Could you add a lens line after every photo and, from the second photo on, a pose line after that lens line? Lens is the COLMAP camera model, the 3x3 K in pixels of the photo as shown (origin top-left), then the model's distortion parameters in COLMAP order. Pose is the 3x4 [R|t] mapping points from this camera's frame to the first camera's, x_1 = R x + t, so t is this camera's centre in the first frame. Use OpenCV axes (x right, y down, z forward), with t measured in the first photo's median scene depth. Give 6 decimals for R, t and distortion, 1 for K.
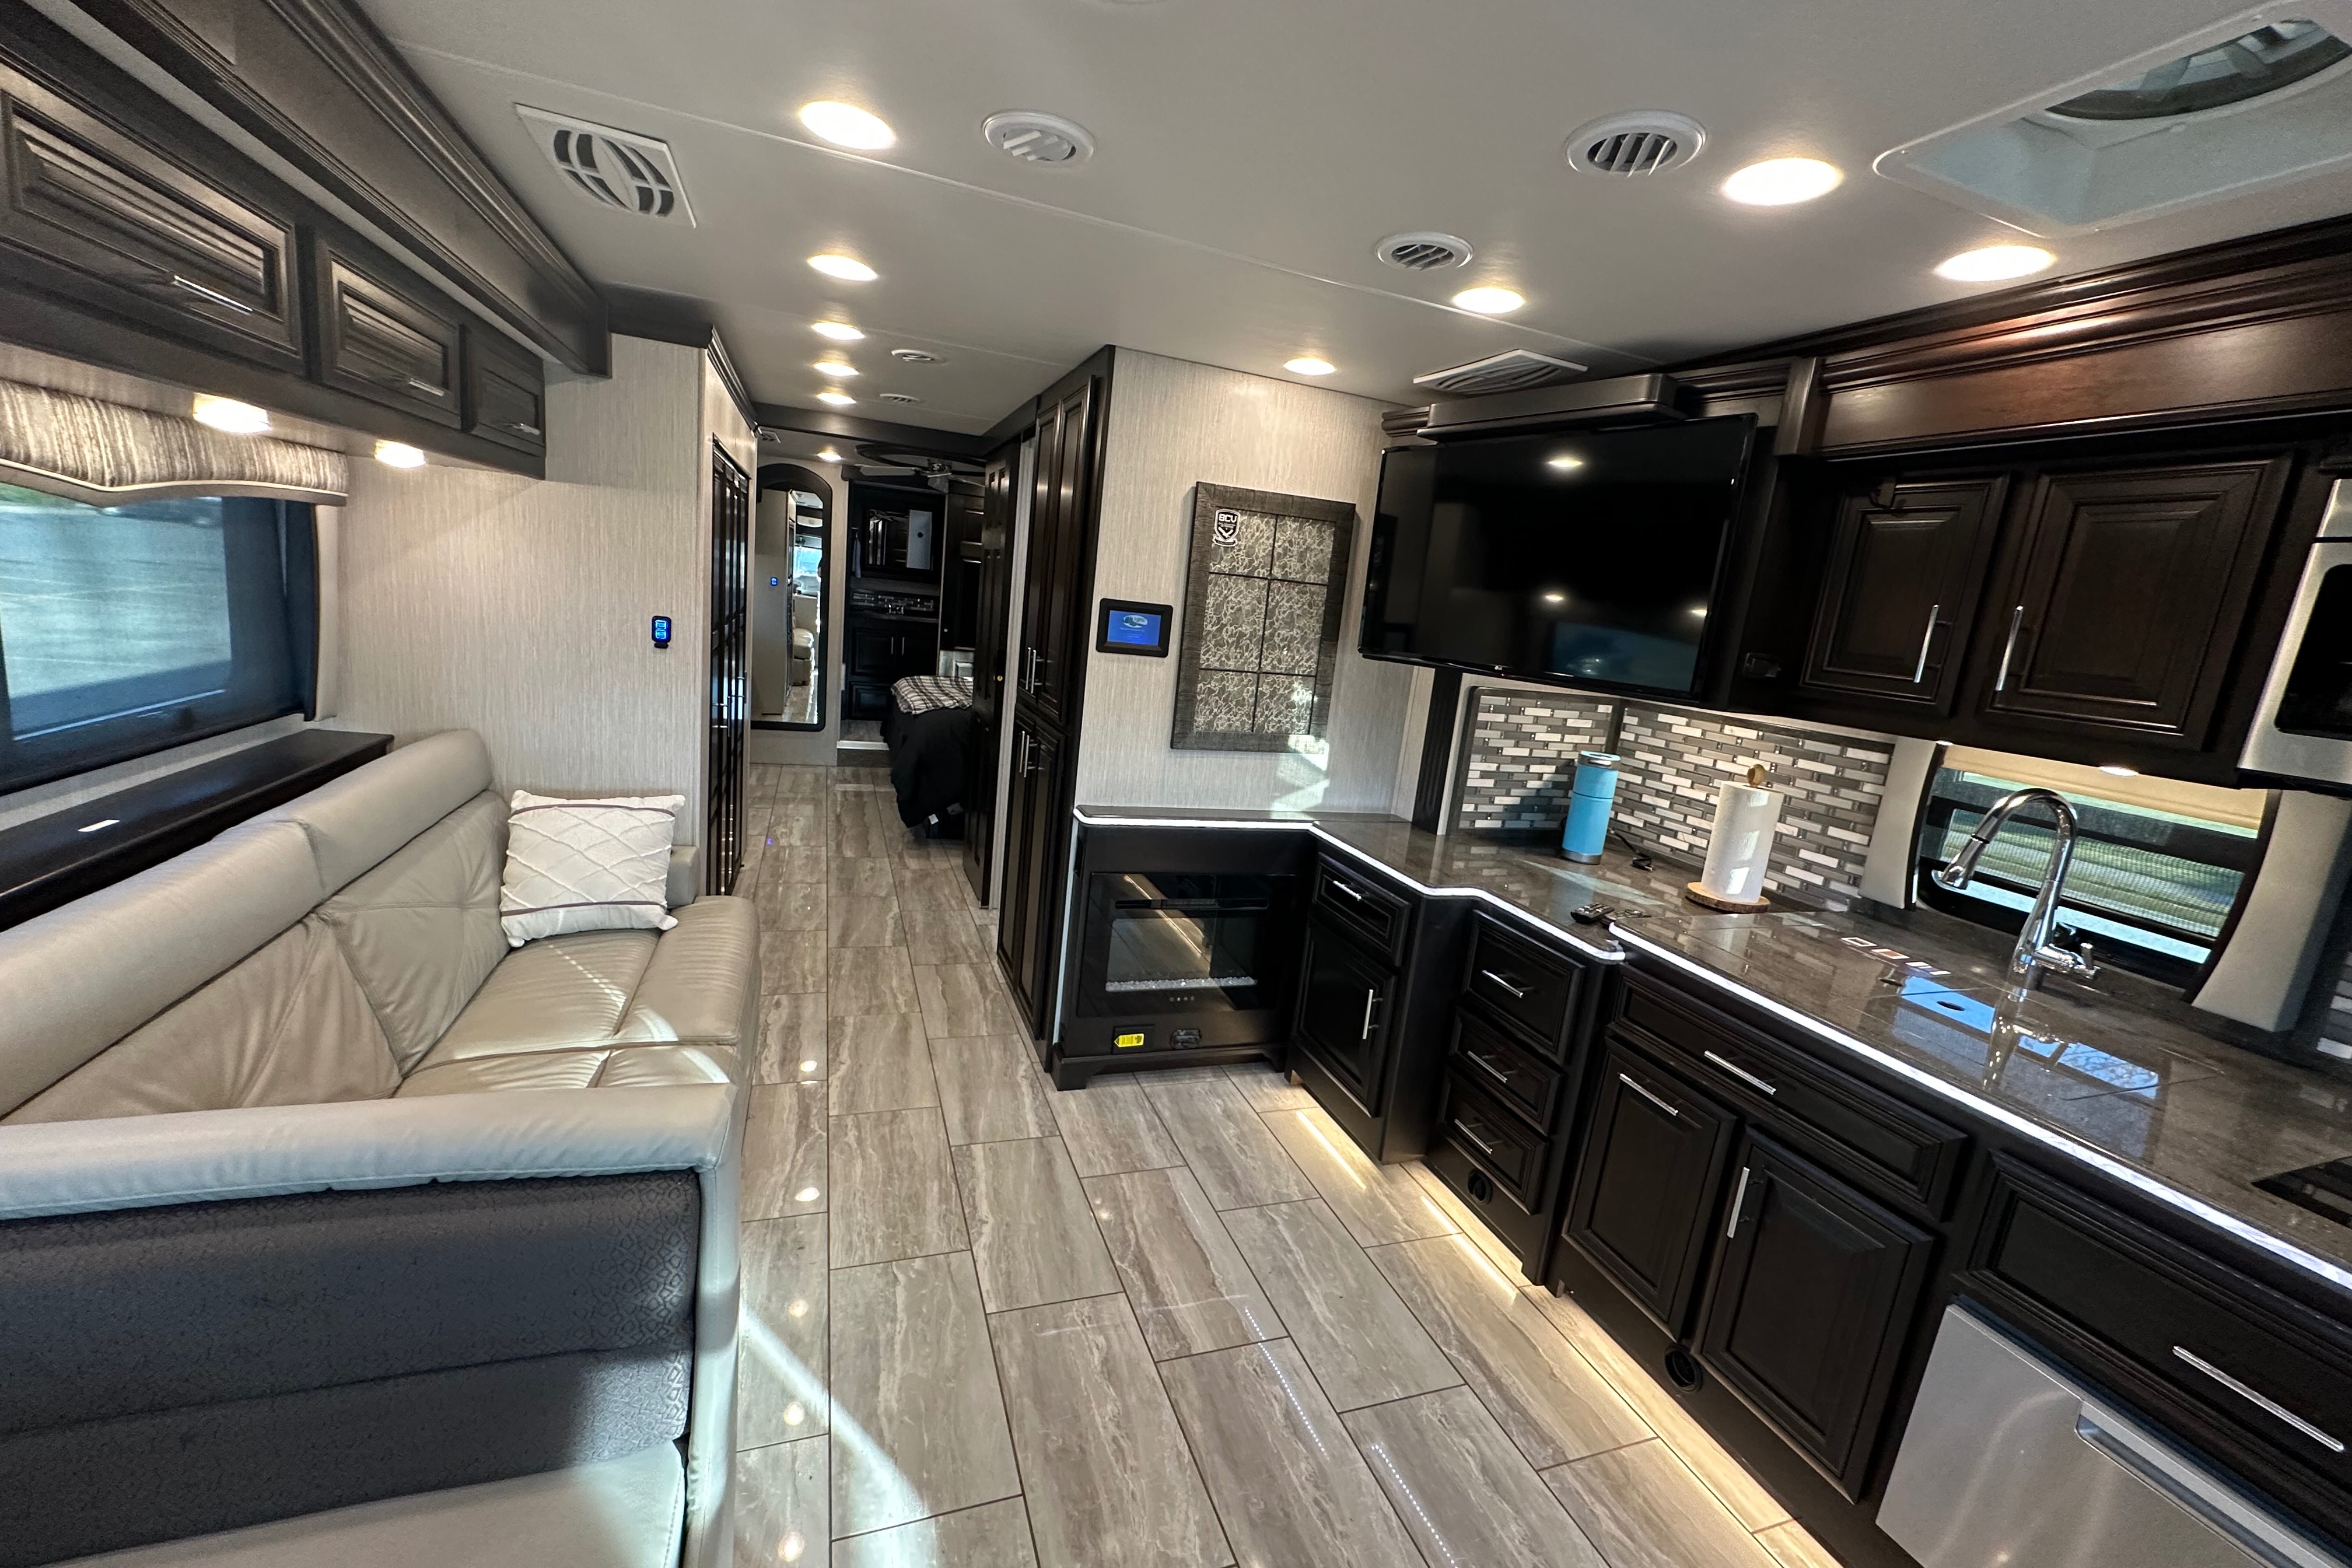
lens RADIAL K [[933.4, 0, 1174.6], [0, 933.4, 783.6], [0, 0, 1]] dist [-0.001449, 0.000087]
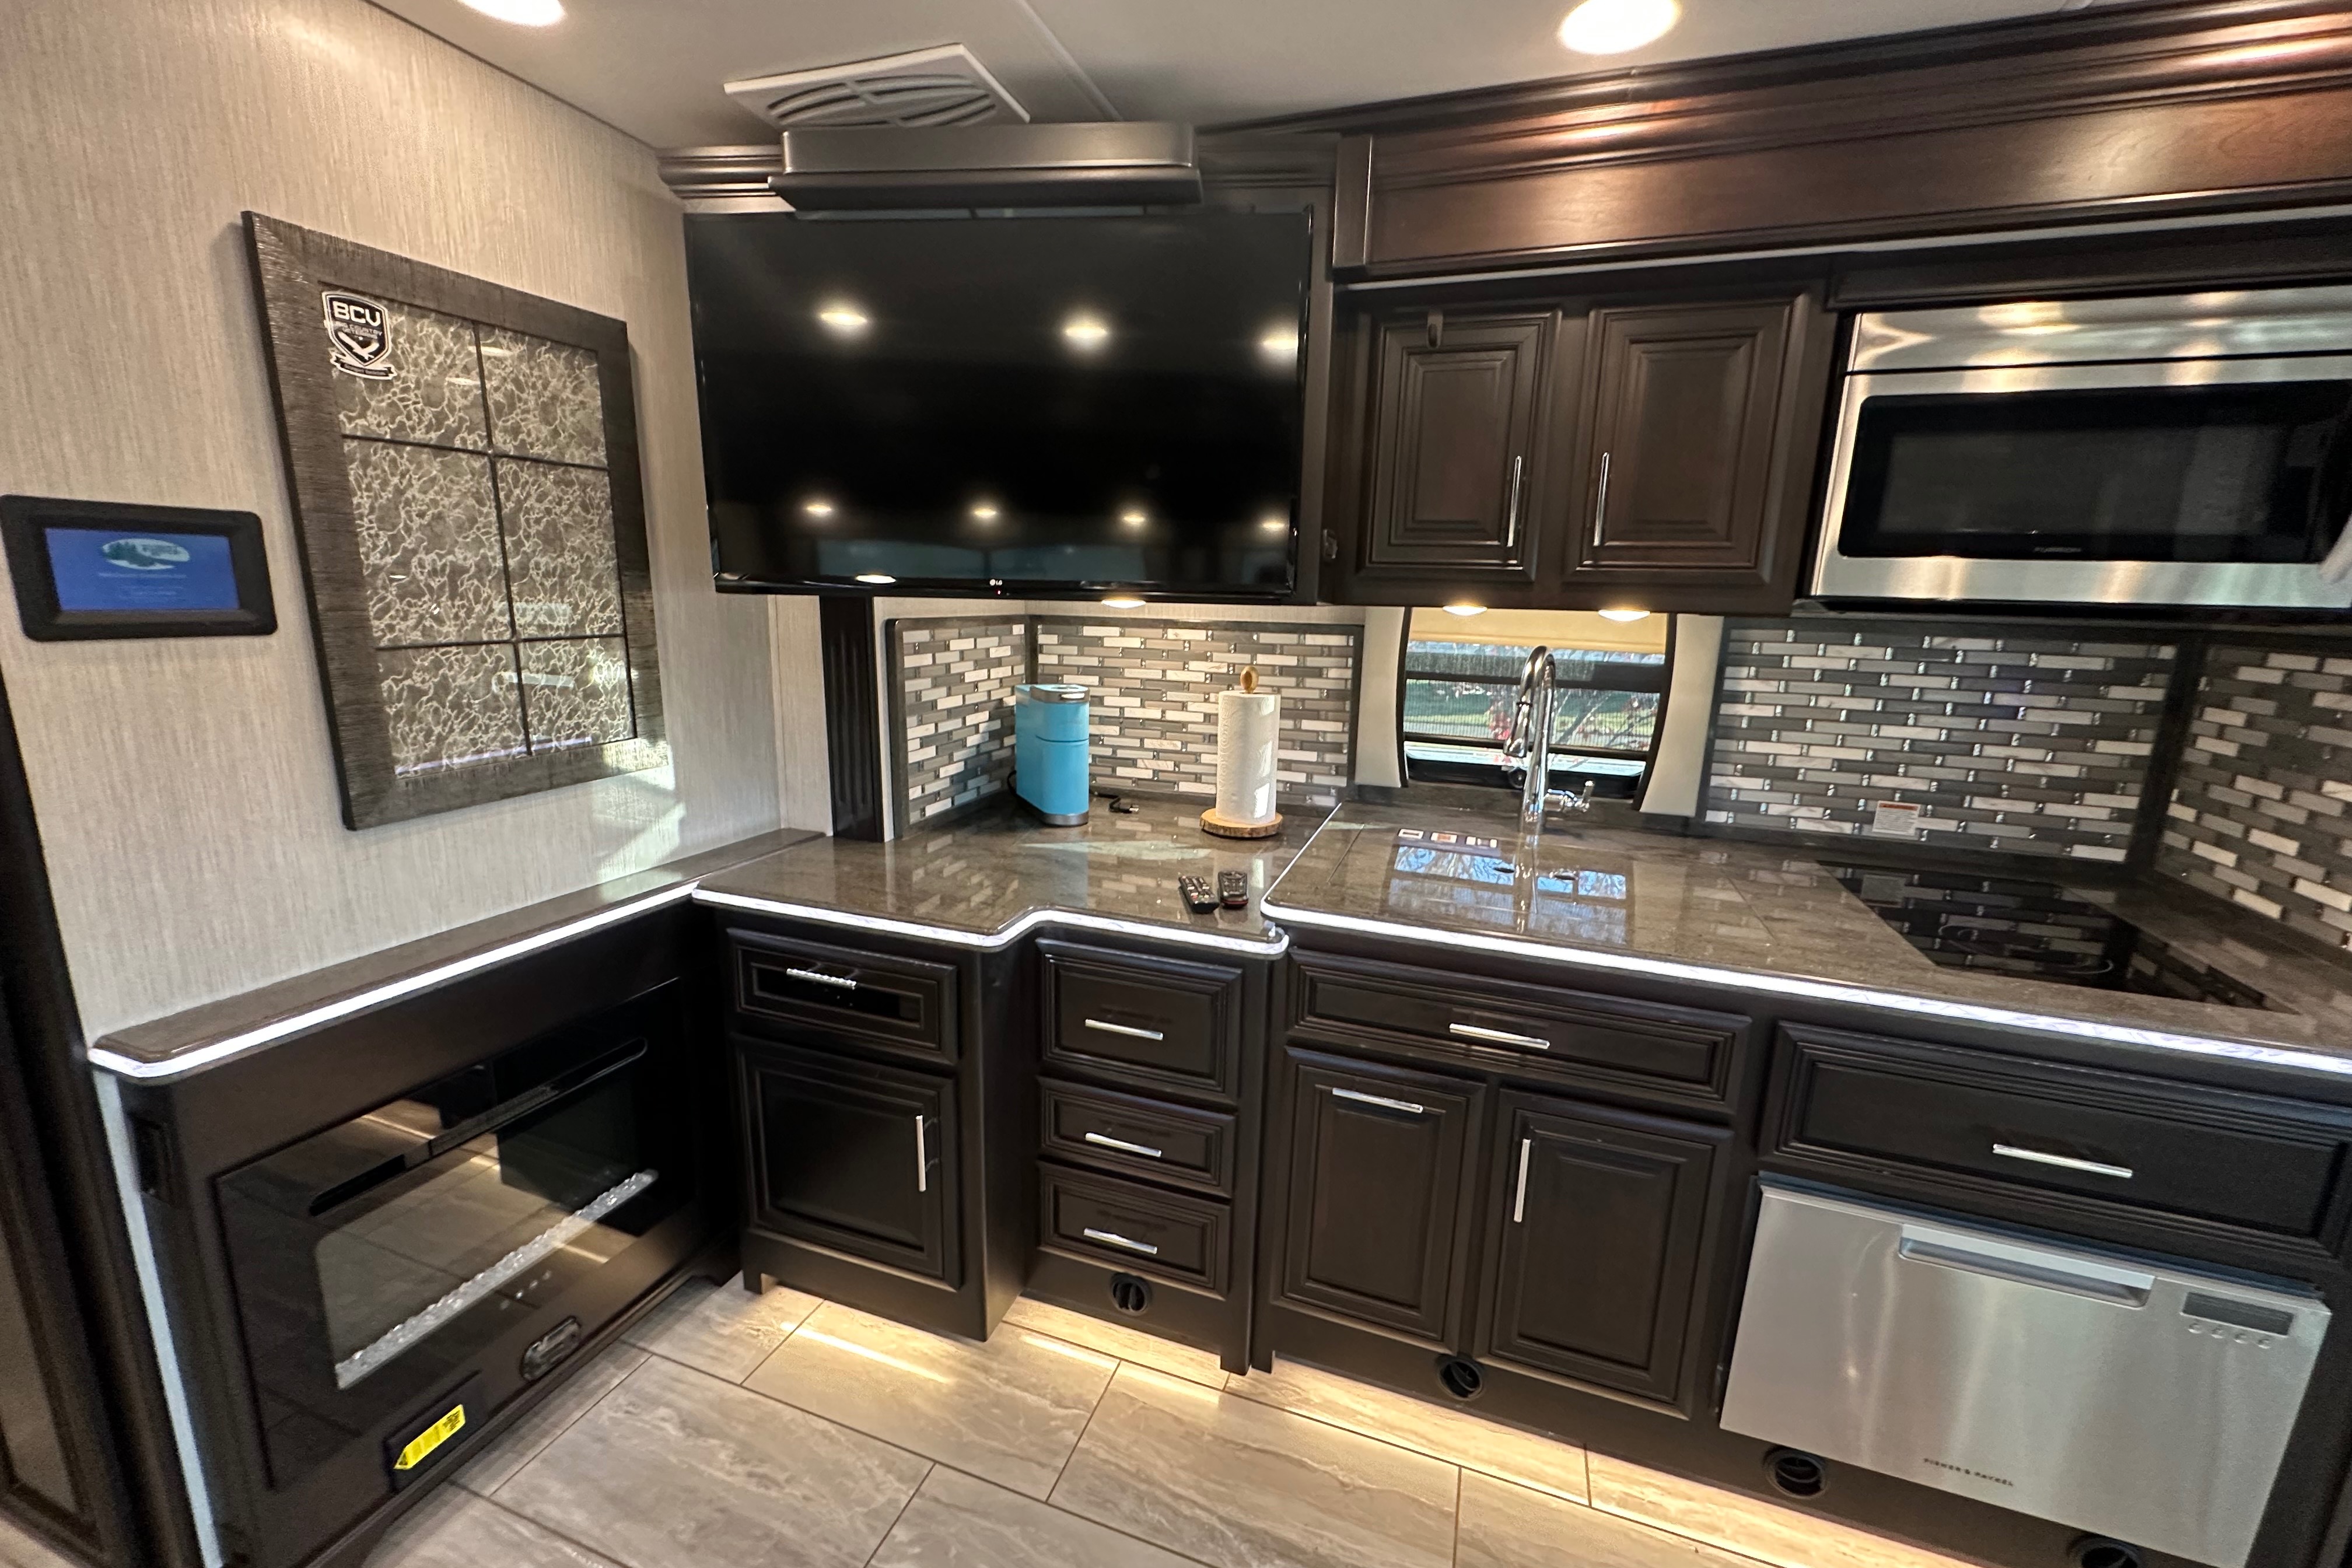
lens RADIAL K [[933.4, 0, 1174.6], [0, 933.4, 783.6], [0, 0, 1]] dist [-0.001449, 0.000087]
pose [[0.638574, -0.243520, 0.730014, -0.074394], [0.192172, 0.969020, 0.155147, -0.053542], [-0.745180, 0.041216, 0.665589, 0.394183]]
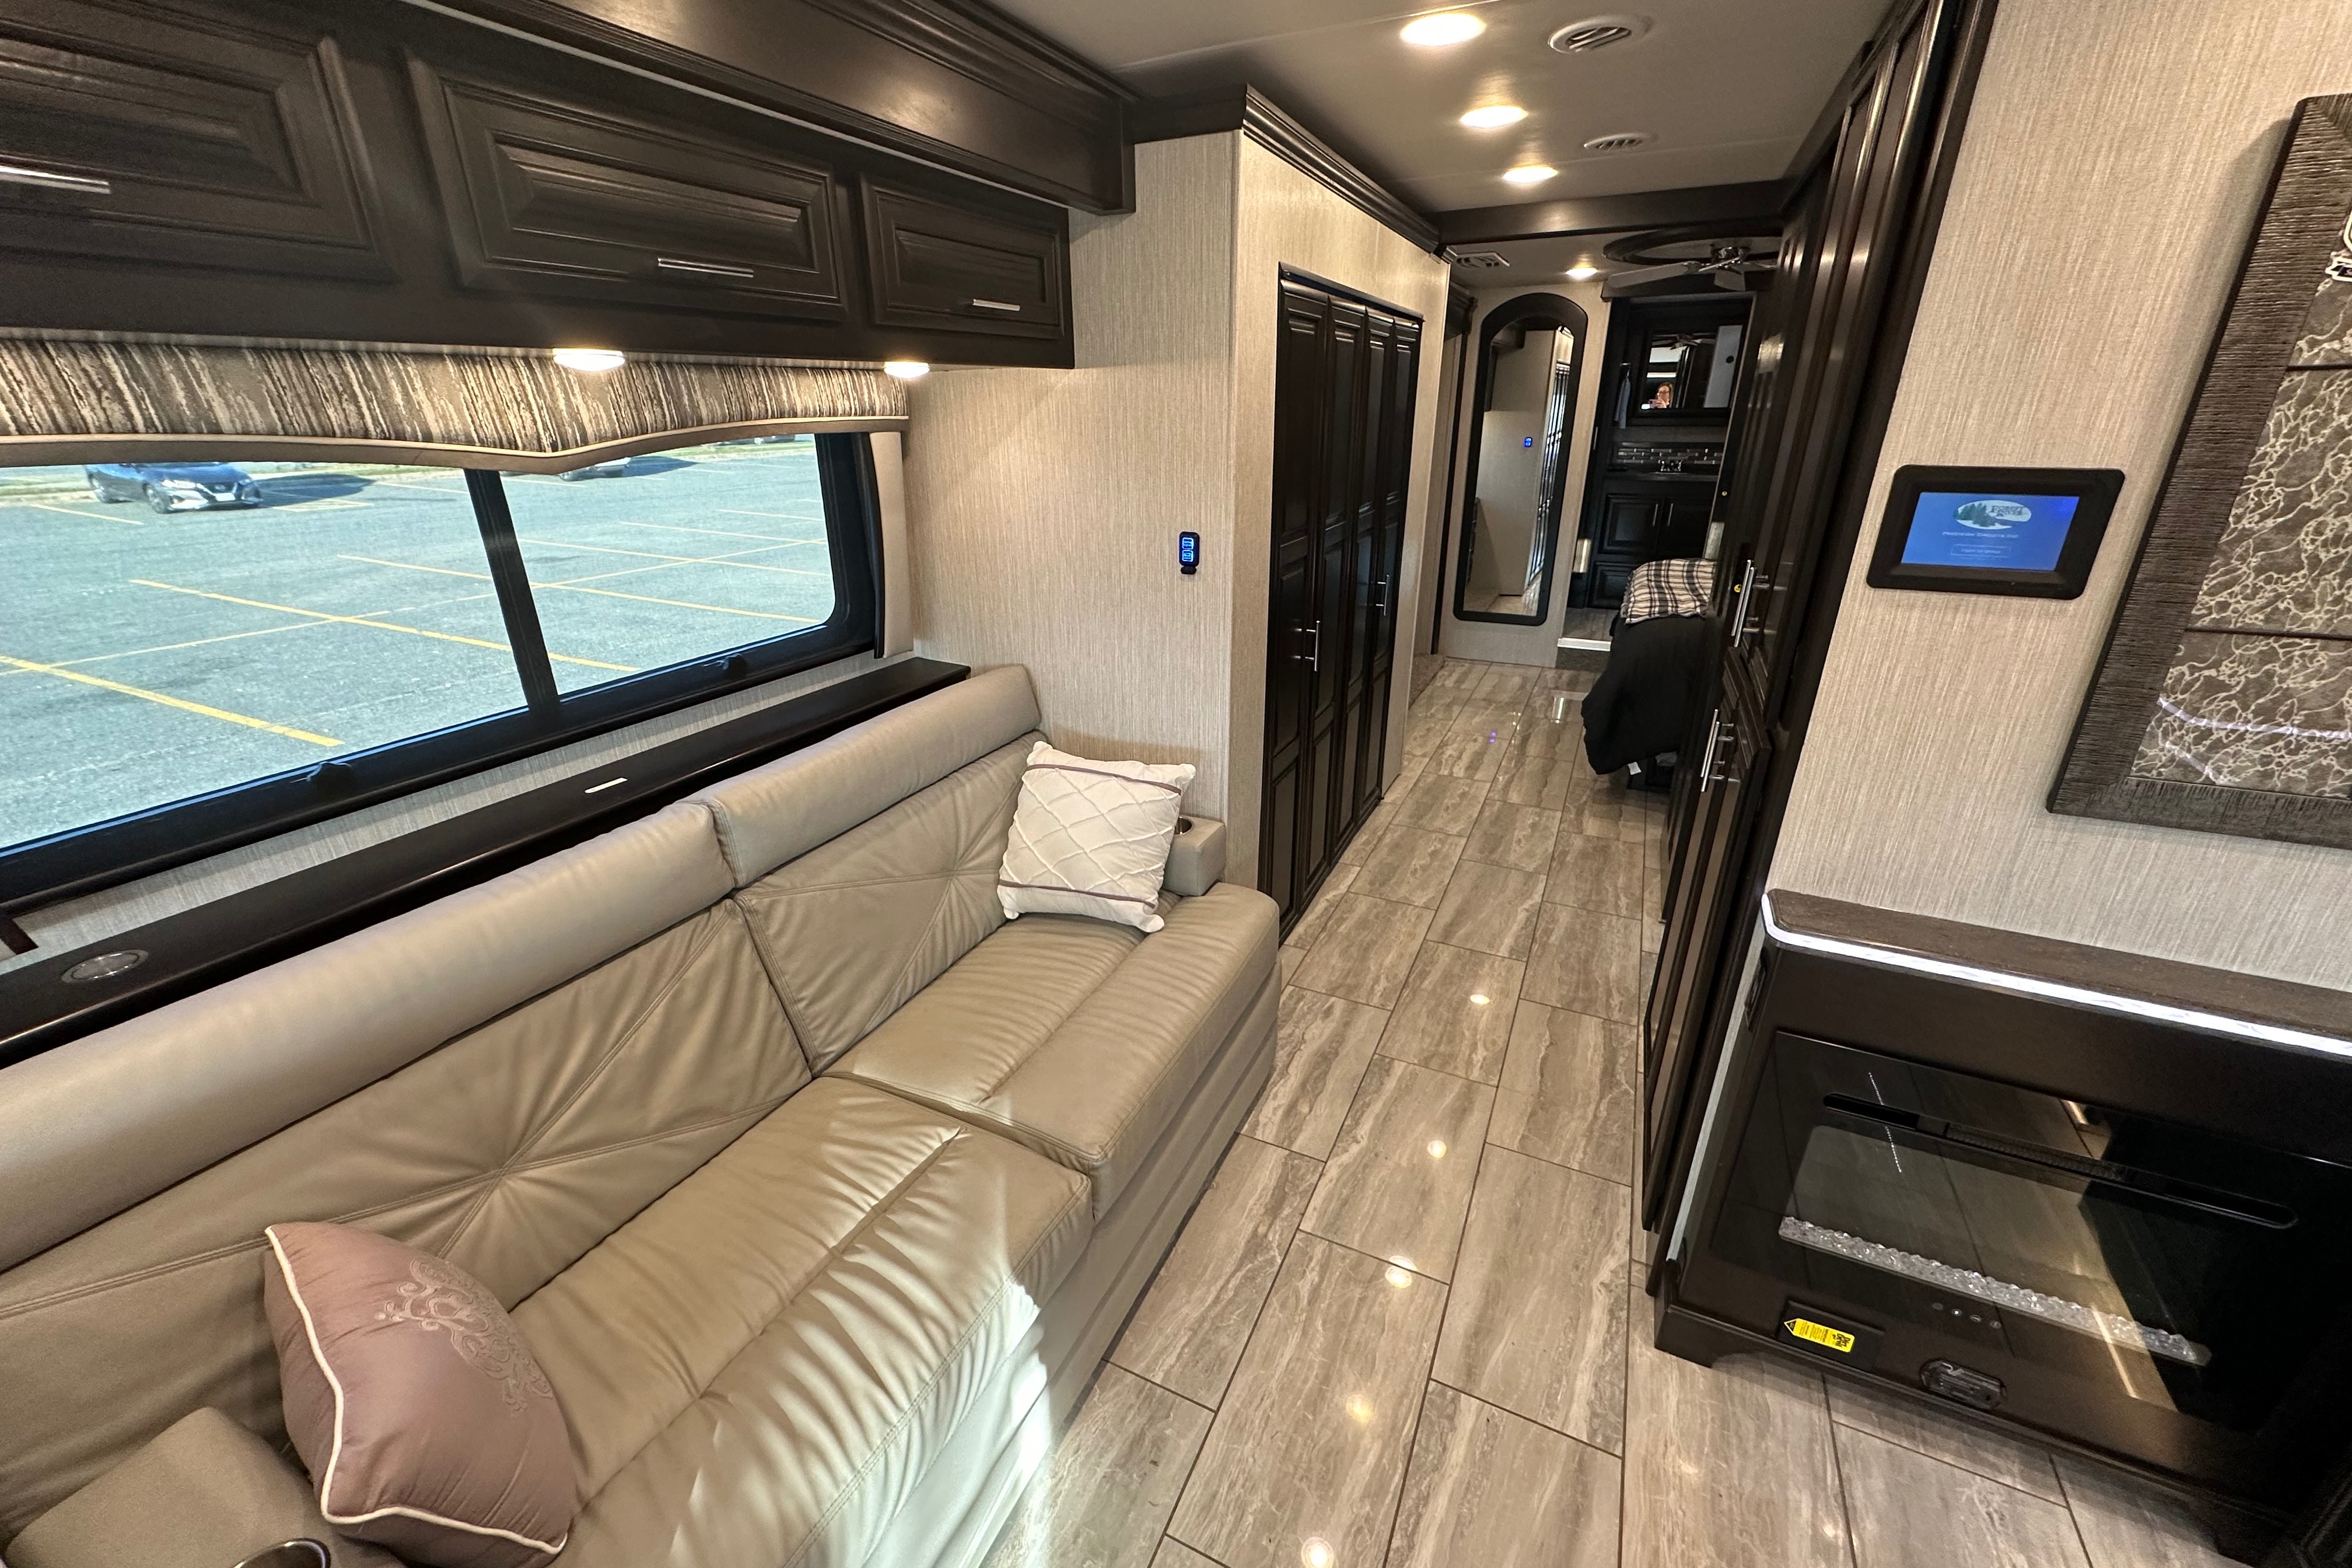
lens RADIAL K [[933.4, 0, 1174.6], [0, 933.4, 783.6], [0, 0, 1]] dist [-0.001449, 0.000087]
pose [[0.692902, 0.165894, -0.701688, 0.017475], [-0.060963, 0.983166, 0.172242, -0.100340], [0.718450, -0.076569, 0.691351, 0.412794]]
